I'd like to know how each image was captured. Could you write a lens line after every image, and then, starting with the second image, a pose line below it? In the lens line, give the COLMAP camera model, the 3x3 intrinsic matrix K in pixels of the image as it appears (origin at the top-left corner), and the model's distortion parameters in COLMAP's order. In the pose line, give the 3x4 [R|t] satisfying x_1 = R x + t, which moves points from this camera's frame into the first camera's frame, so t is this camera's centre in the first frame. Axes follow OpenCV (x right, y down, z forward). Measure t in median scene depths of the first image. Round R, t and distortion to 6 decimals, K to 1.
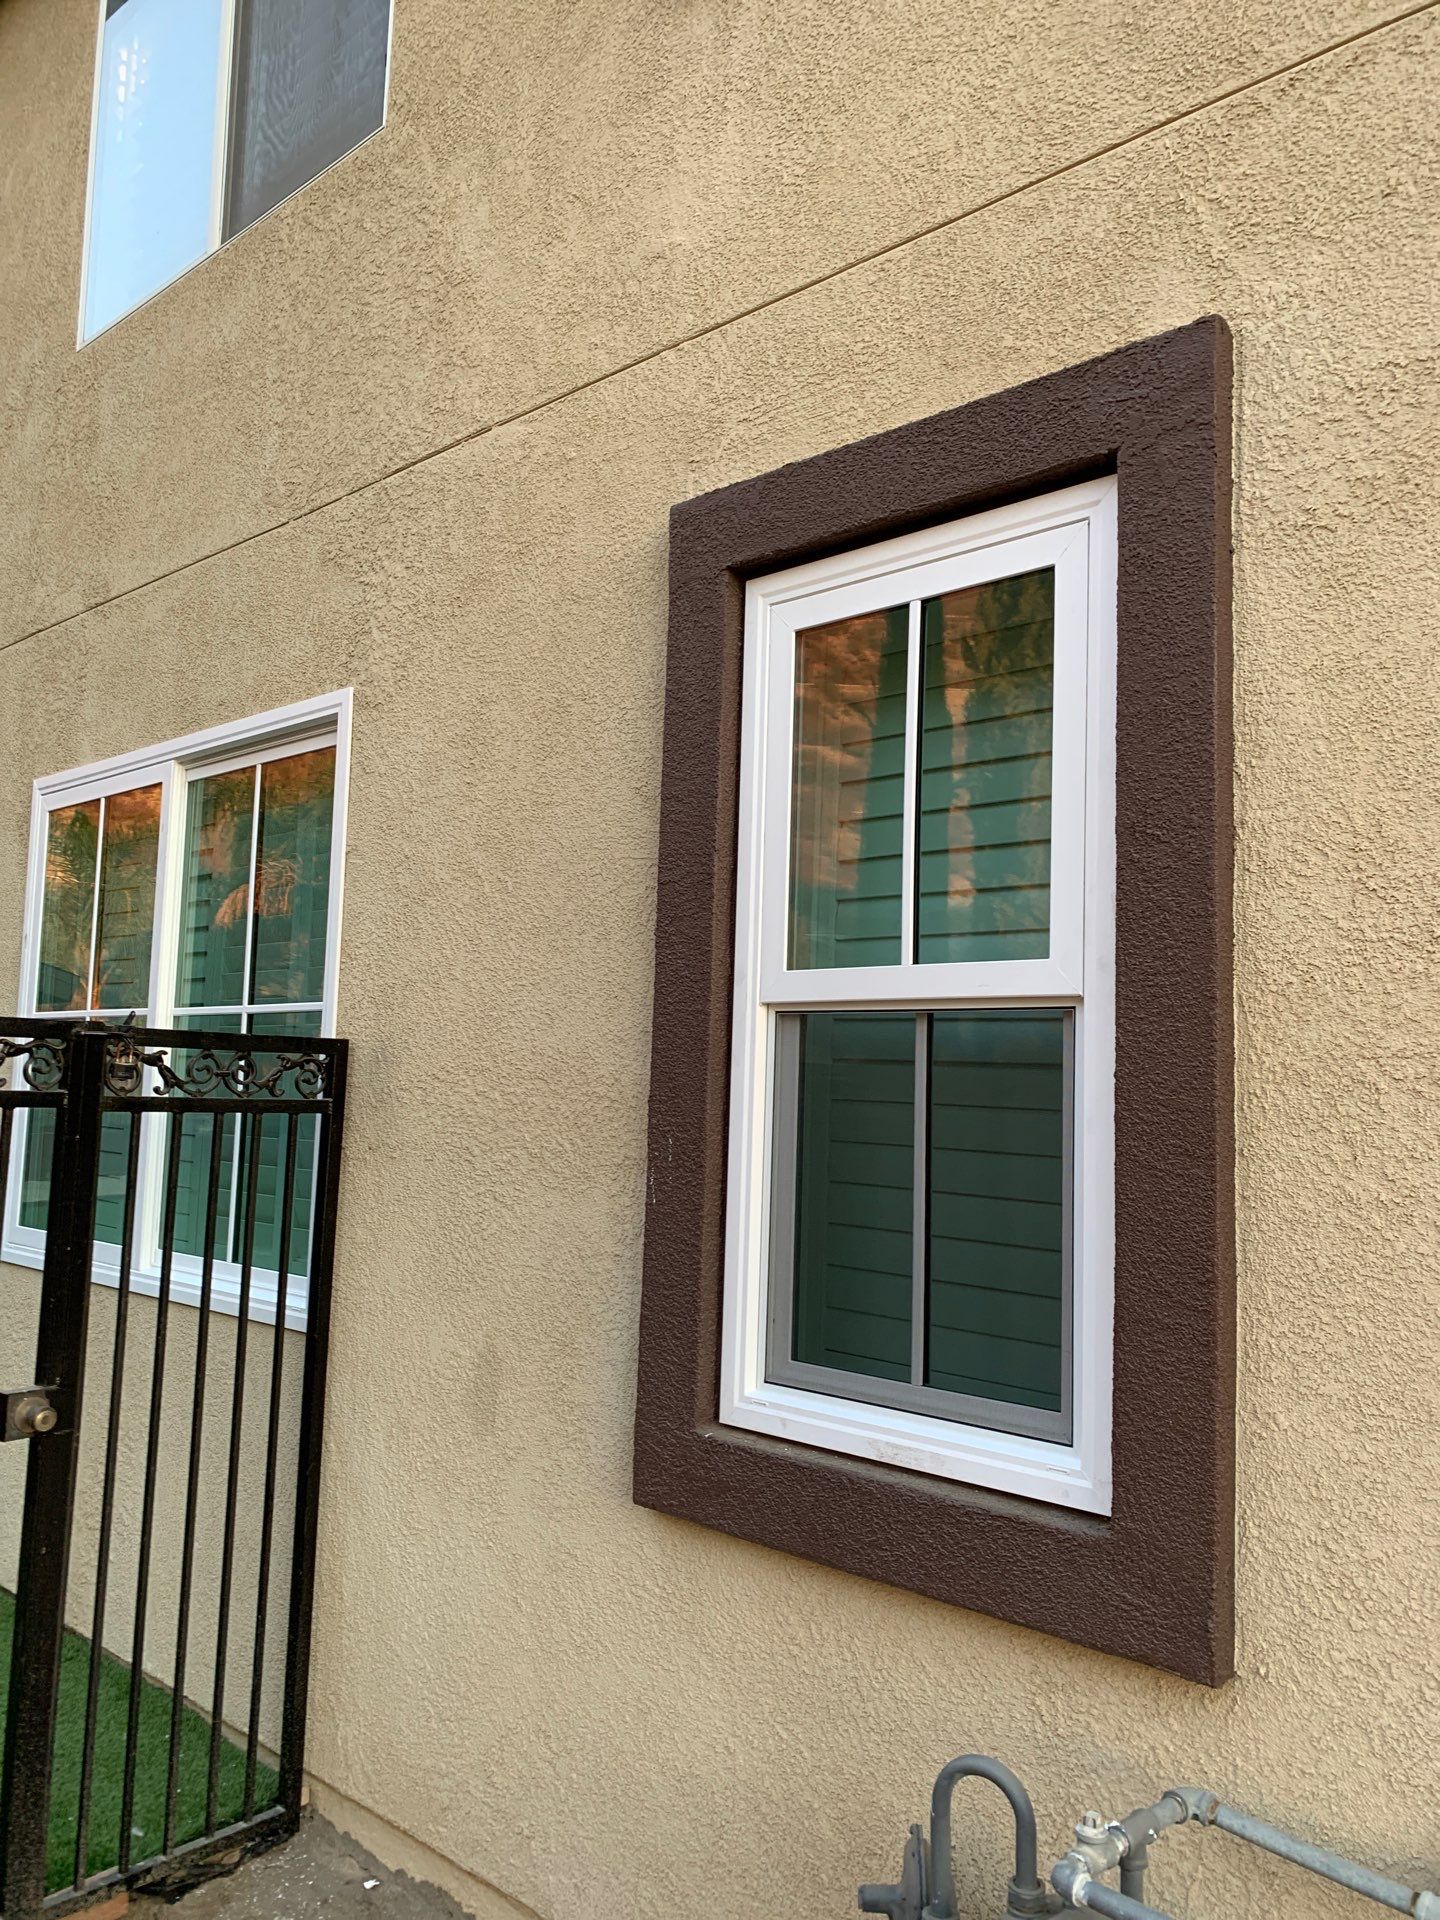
lens RADIAL K [[1484.7, 0, 720.0], [0, 1484.7, 949.8], [0, 0, 1]] dist [0.031568, -0.026725]
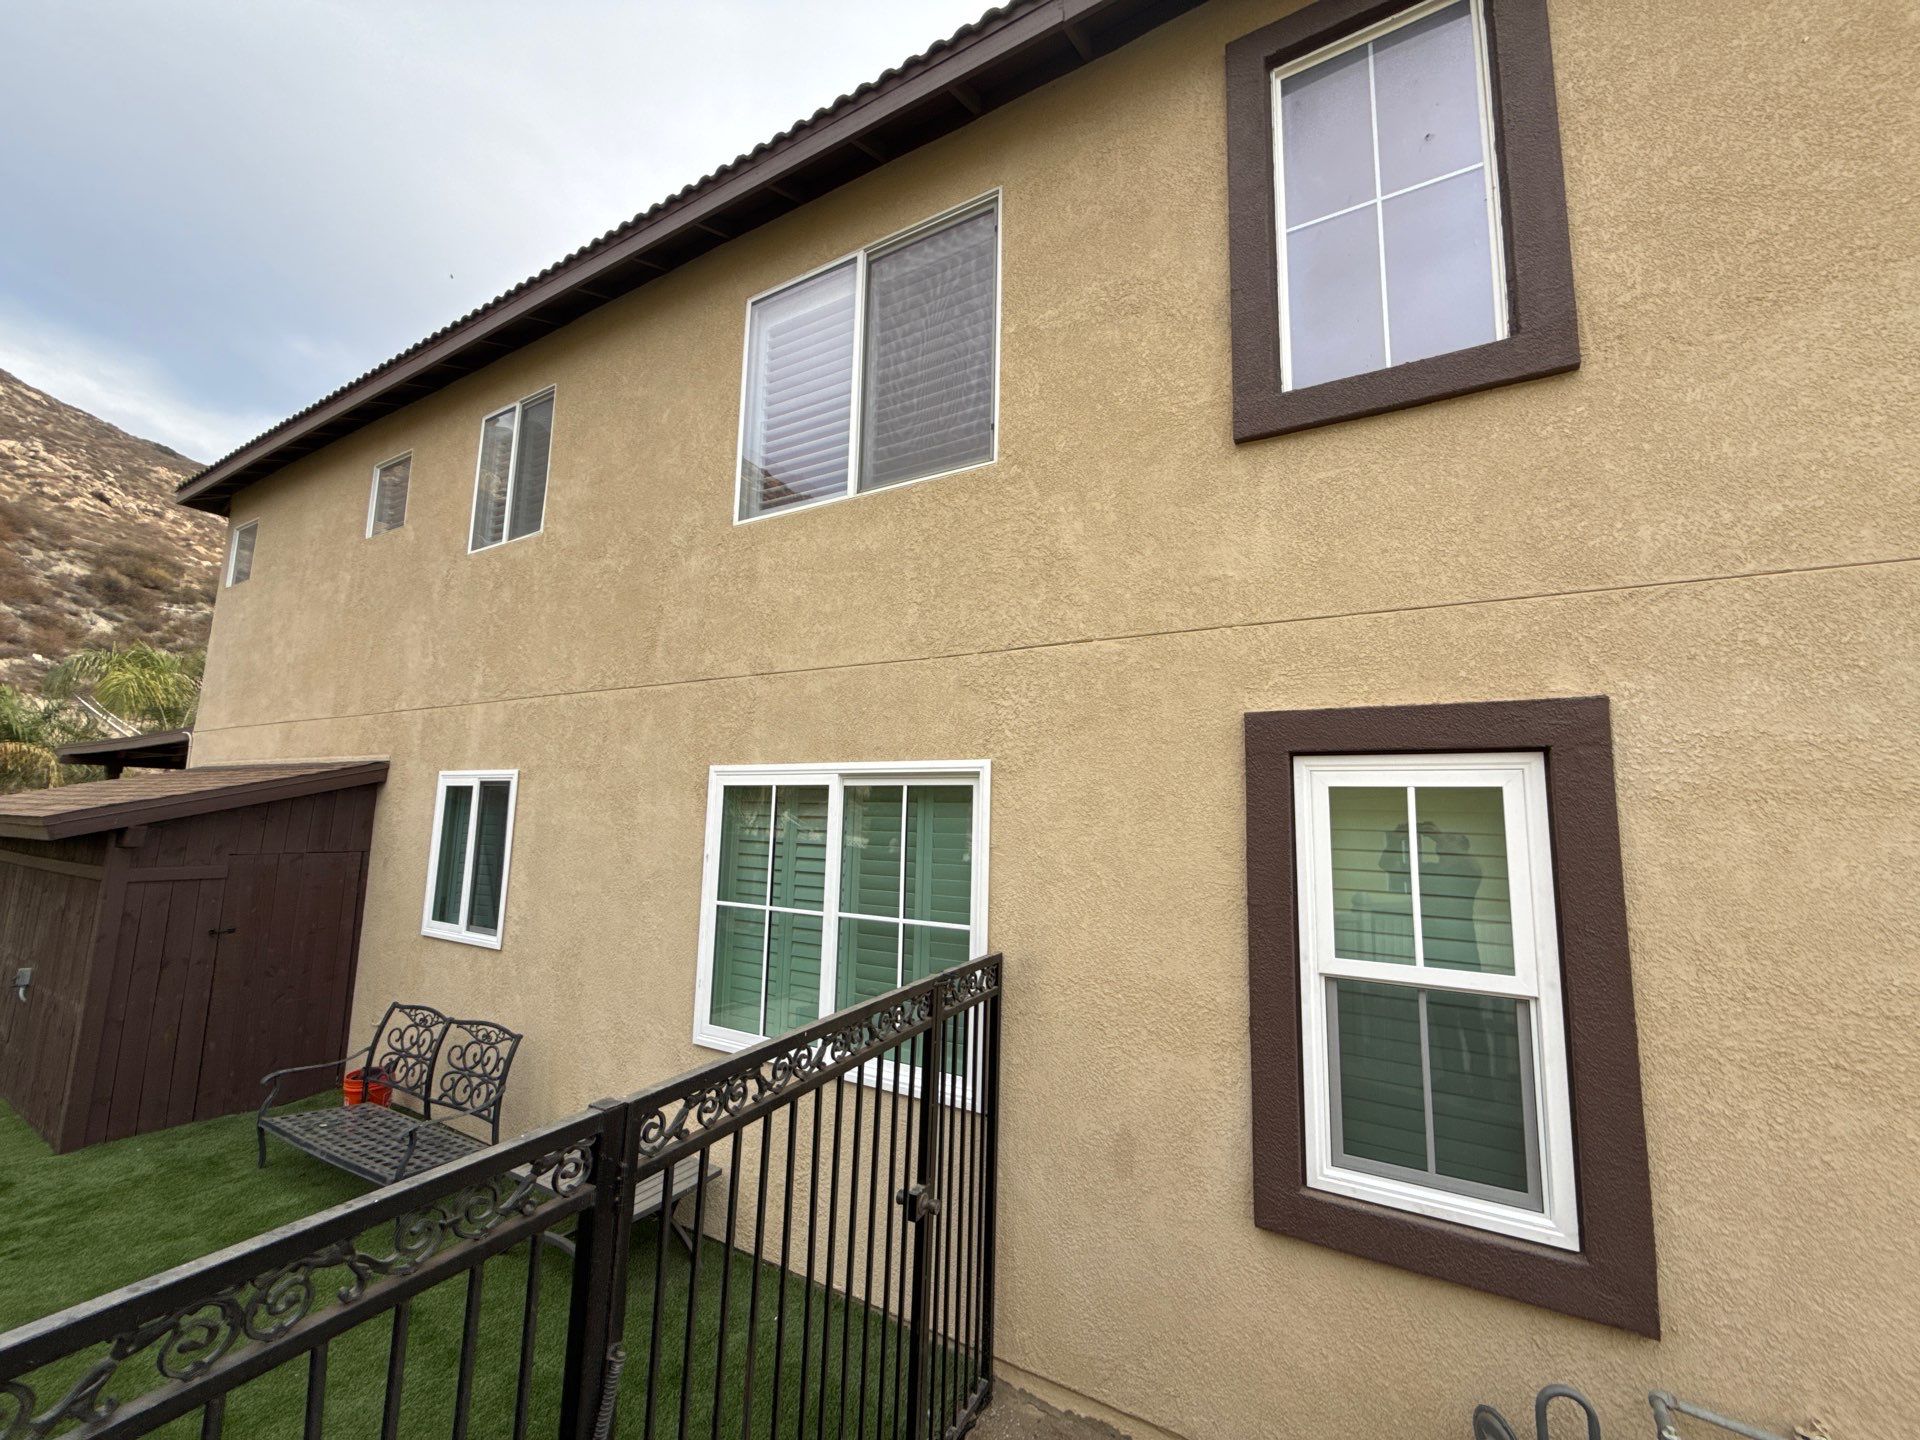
lens RADIAL K [[767.8, 0, 958.8], [0, 767.8, 717.8], [0, 0, 1]] dist [0.000139, -0.000136]
pose [[0.975250, 0.020474, 0.220153, -0.658640], [-0.014614, 0.999495, -0.028212, -0.262851], [-0.220619, 0.024296, 0.975057, 0.071852]]
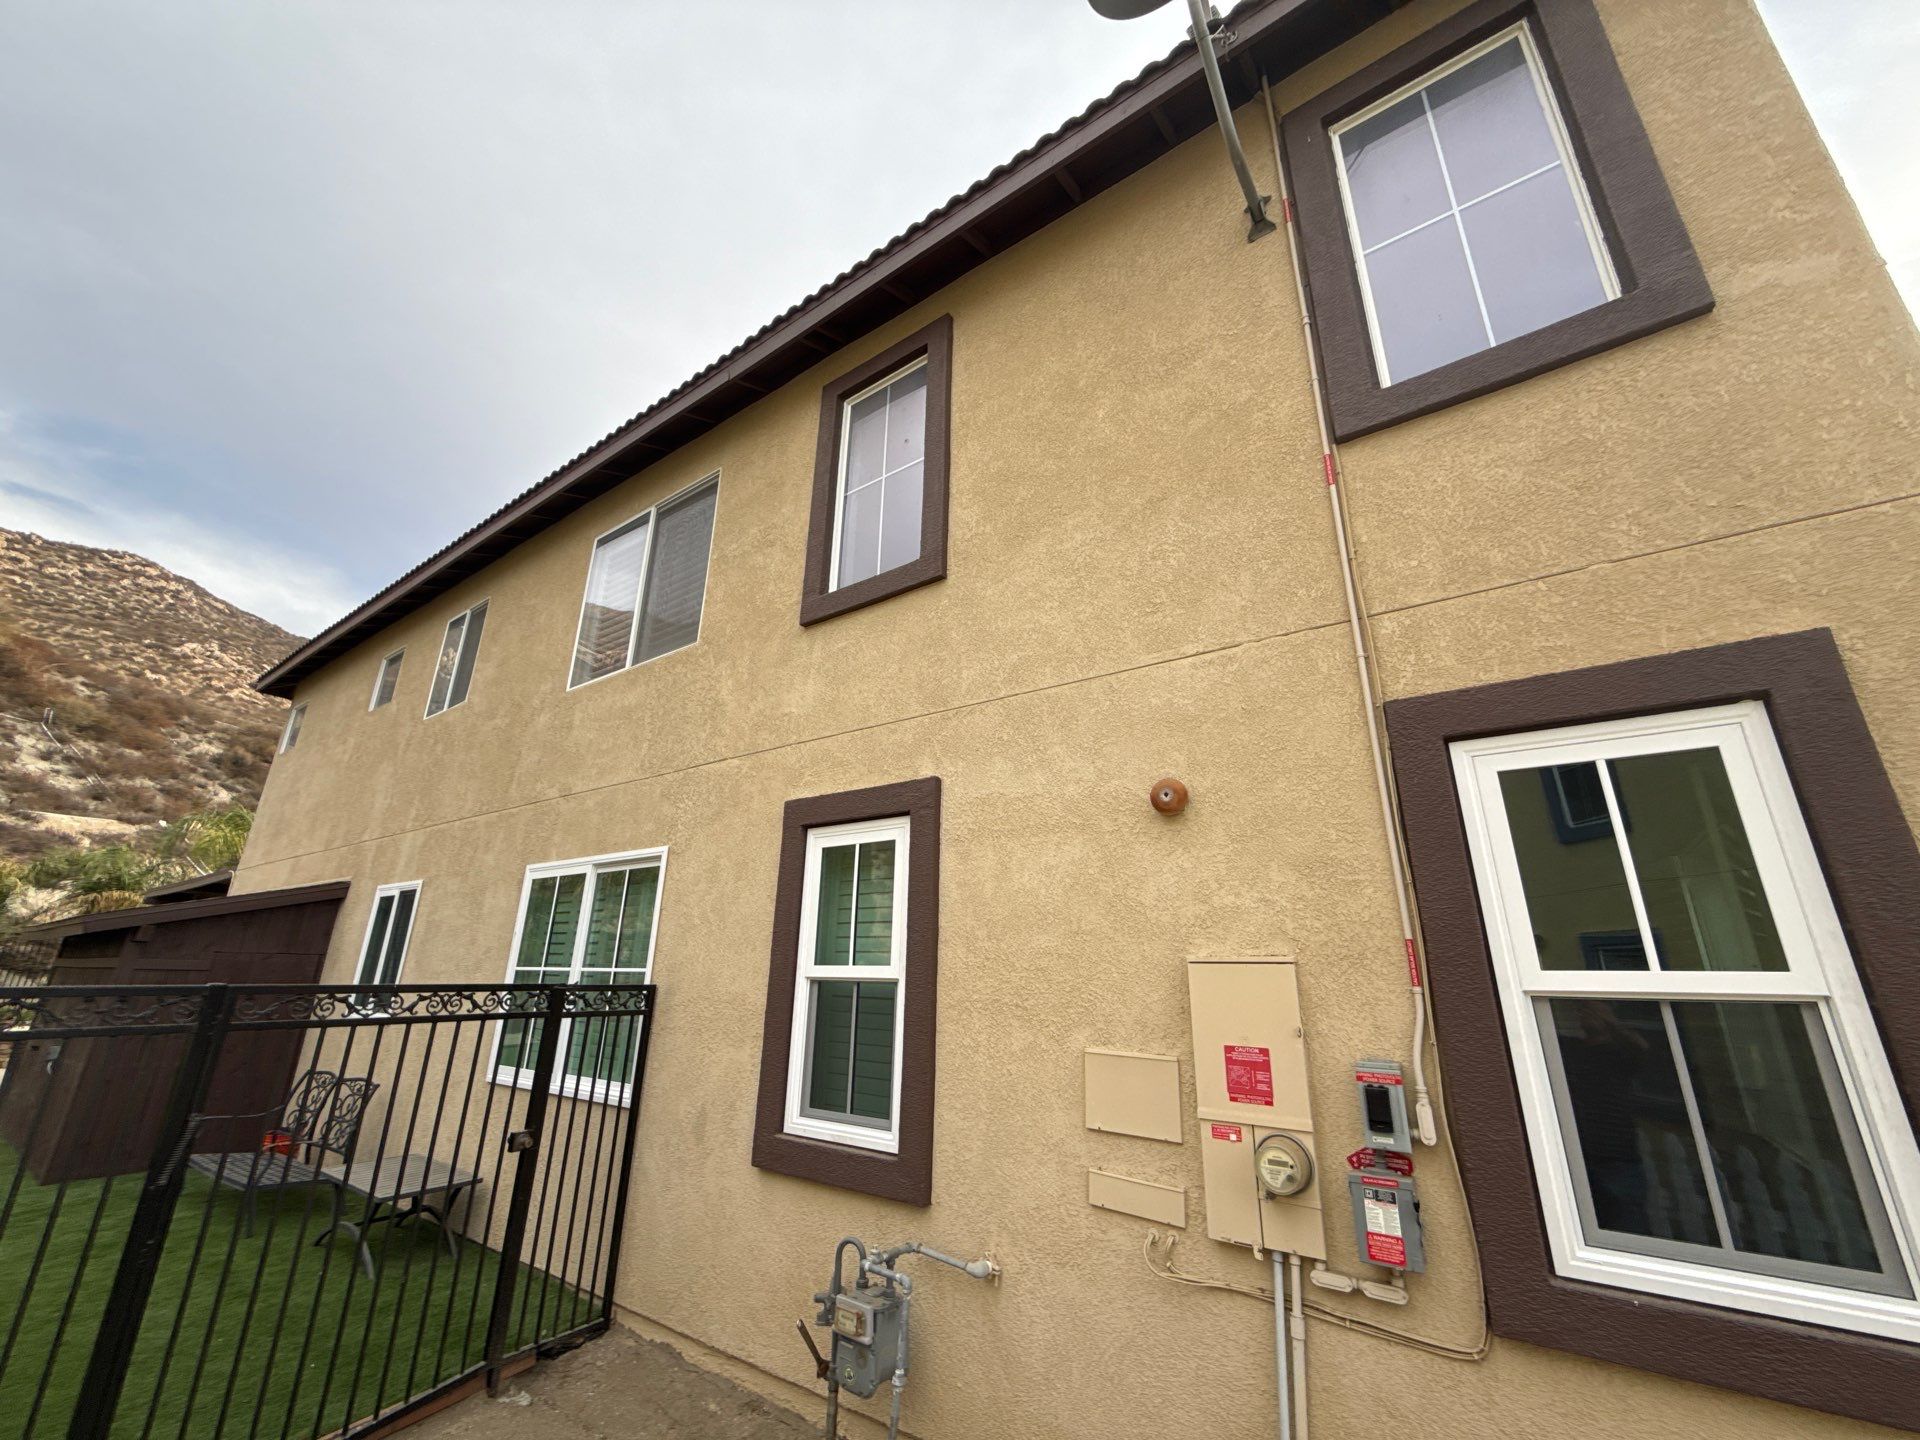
lens RADIAL K [[767.8, 0, 957.6], [0, 767.8, 716.0], [0, 0, 1]] dist [0.000139, -0.000136]
pose [[0.991775, 0.026245, 0.125278, 0.117161], [0.002685, 0.974271, -0.225362, -0.118376], [-0.127969, 0.223845, 0.966187, -0.597306]]
